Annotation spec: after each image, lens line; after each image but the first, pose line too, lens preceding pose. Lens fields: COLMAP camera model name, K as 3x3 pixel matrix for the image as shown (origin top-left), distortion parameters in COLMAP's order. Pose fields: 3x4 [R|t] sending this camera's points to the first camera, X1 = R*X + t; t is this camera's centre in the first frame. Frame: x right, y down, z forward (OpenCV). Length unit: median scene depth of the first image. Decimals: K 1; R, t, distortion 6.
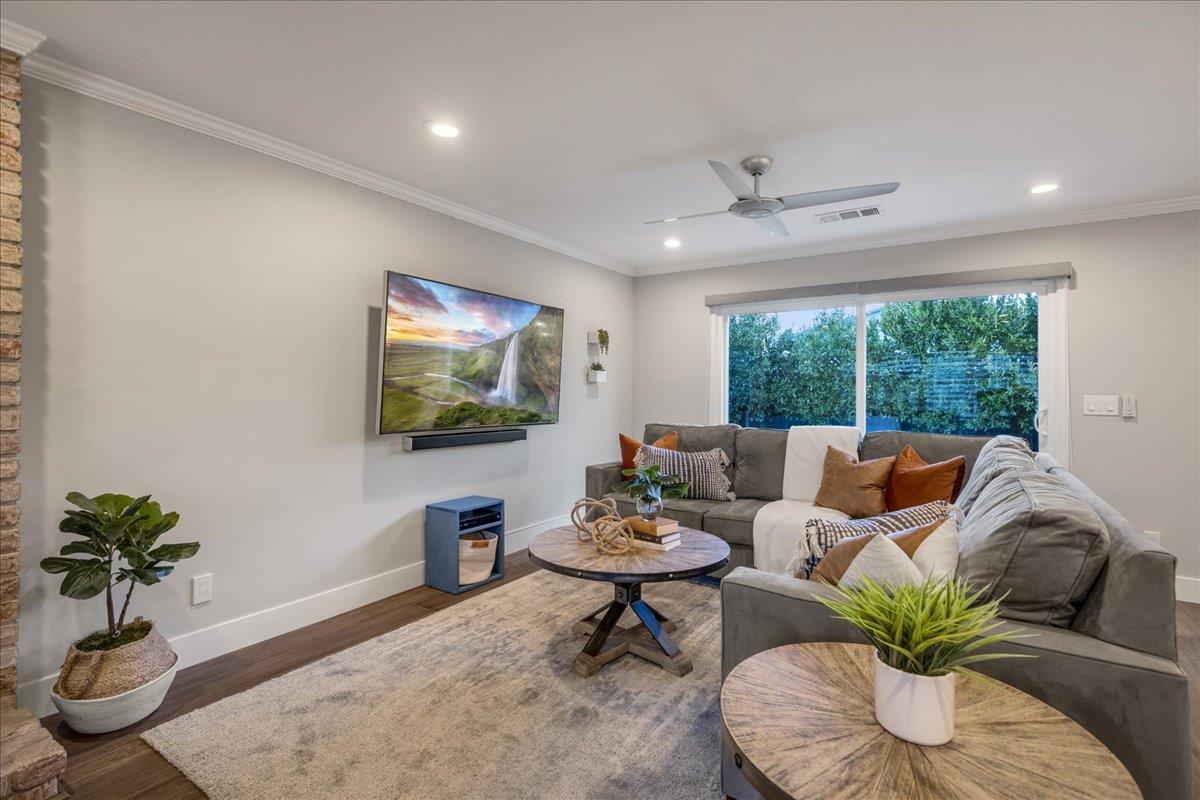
lens RADIAL K [[553.8, 0, 575.1], [0, 553.8, 385.4], [0, 0, 1]] dist [-0.018842, -0.000595]
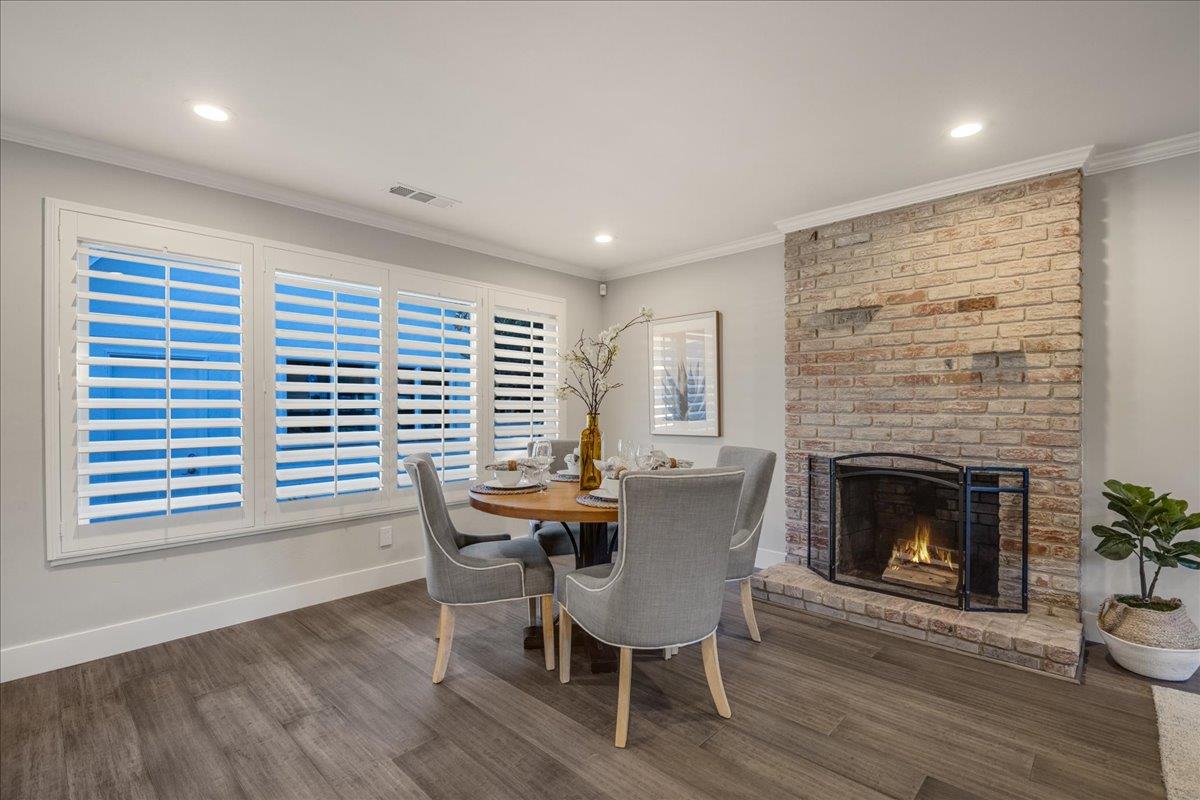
lens RADIAL K [[553.8, 0, 602.0], [0, 553.8, 399.3], [0, 0, 1]] dist [-0.018842, -0.000595]
pose [[-0.163891, -0.004480, -0.986468, 0.548211], [0.012157, 0.999905, -0.006561, -0.007176], [0.986403, -0.013067, -0.163821, -0.012879]]
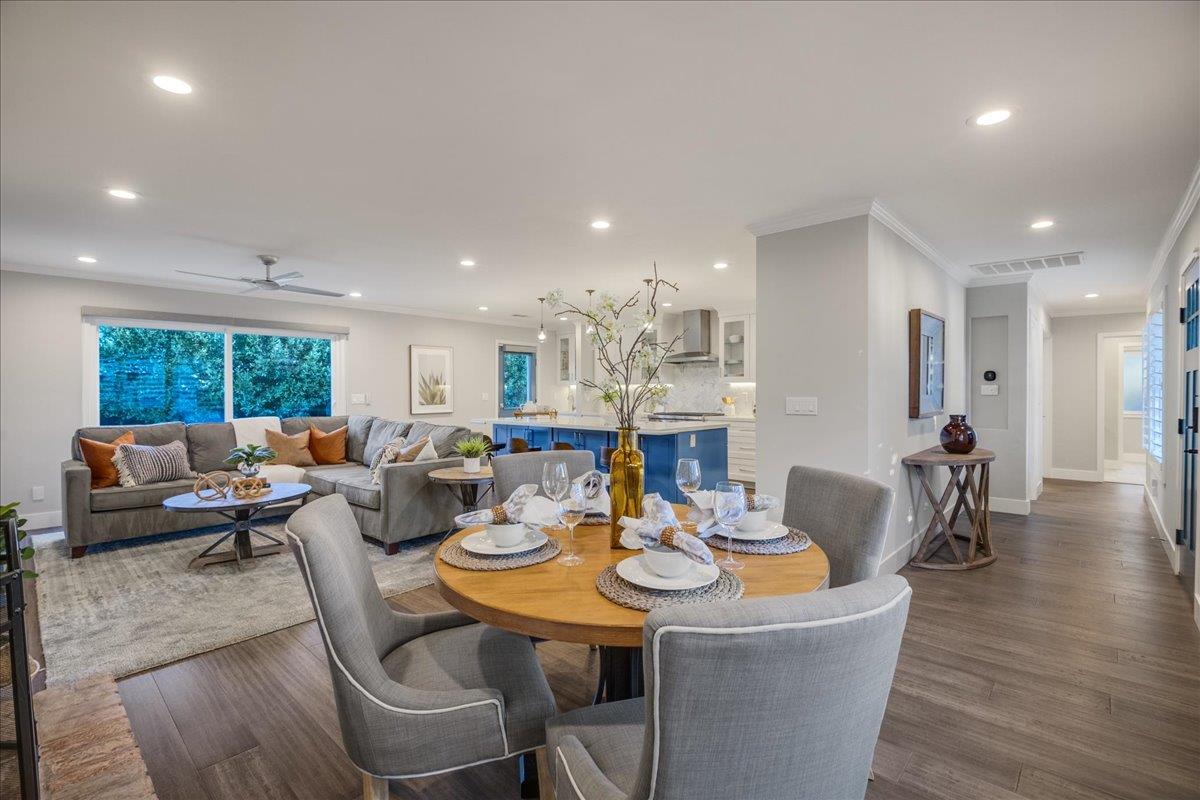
lens RADIAL K [[553.8, 0, 600.2], [0, 553.8, 398.0], [0, 0, 1]] dist [-0.018842, -0.000595]
pose [[0.142914, -0.021925, 0.989492, -1.798314], [-0.005328, 0.999723, 0.022921, -0.041996], [-0.989721, -0.008547, 0.142758, -0.341795]]
